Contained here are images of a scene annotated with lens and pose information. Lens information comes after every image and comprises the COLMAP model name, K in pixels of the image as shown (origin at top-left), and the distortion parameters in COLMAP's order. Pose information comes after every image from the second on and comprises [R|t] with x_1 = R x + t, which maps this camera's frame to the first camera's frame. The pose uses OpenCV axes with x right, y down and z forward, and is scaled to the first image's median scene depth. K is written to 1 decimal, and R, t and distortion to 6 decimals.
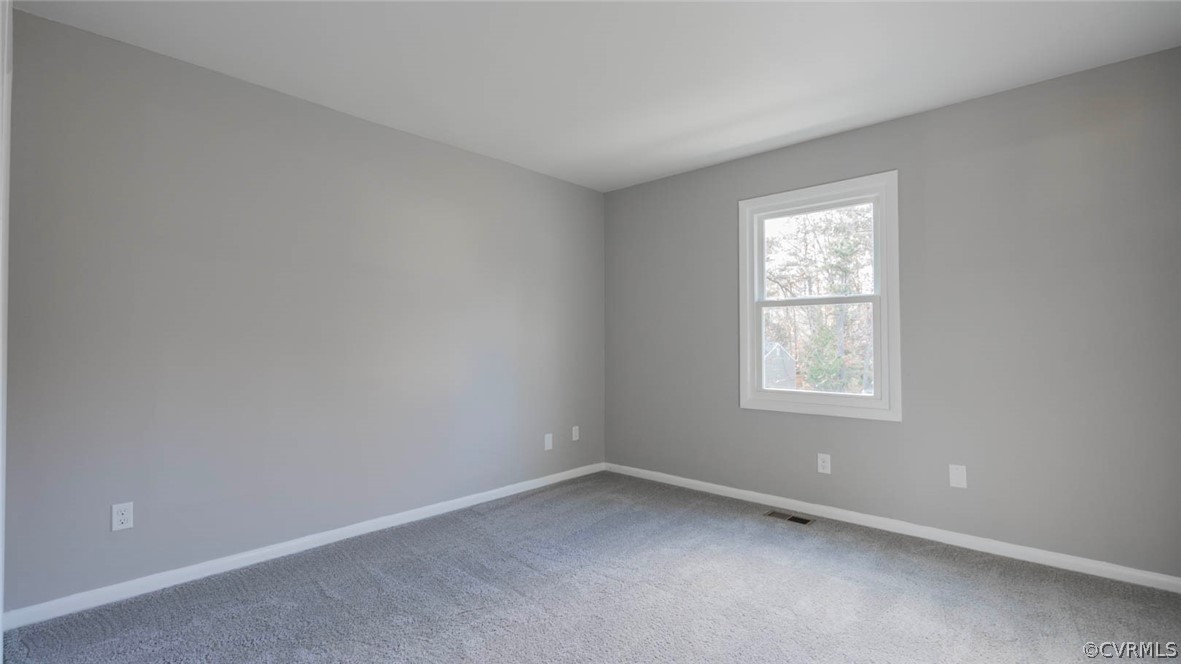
lens RADIAL K [[530.1, 0, 580.1], [0, 530.1, 321.3], [0, 0, 1]] dist [-0.008539, 0.003590]
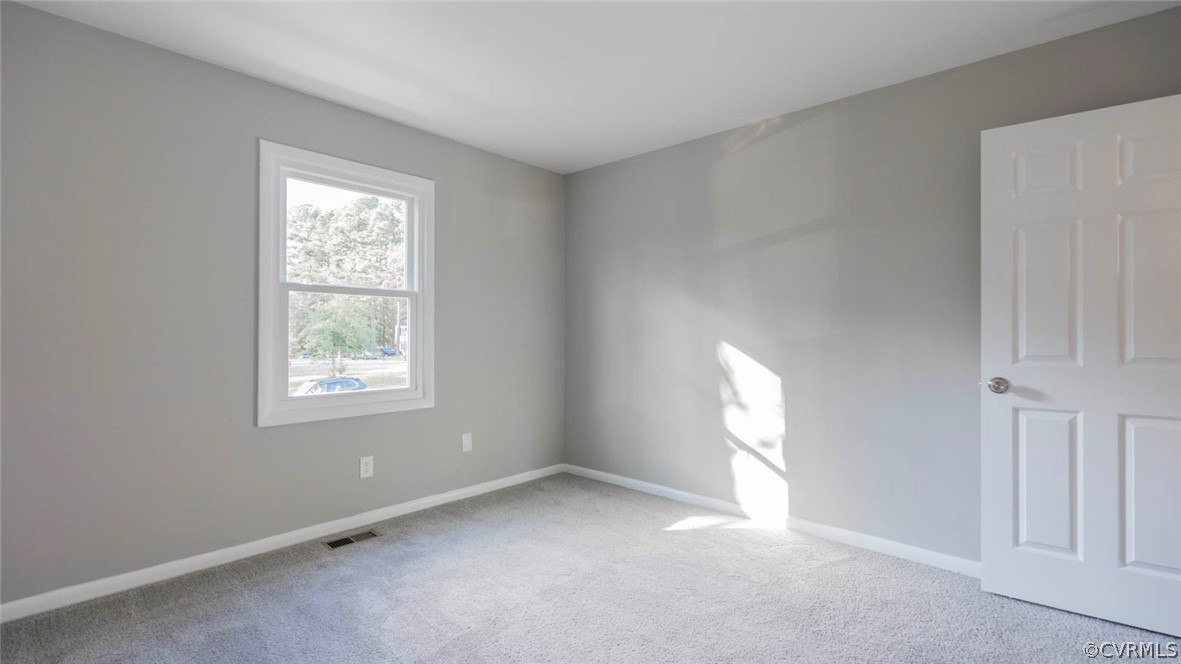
lens RADIAL K [[530.1, 0, 603.0], [0, 530.1, 334.9], [0, 0, 1]] dist [-0.008539, 0.003590]
pose [[-0.052116, 0.021252, 0.998415, -0.501353], [-0.018681, 0.999578, -0.022252, 0.052868], [-0.998466, -0.019811, -0.051697, 0.664789]]
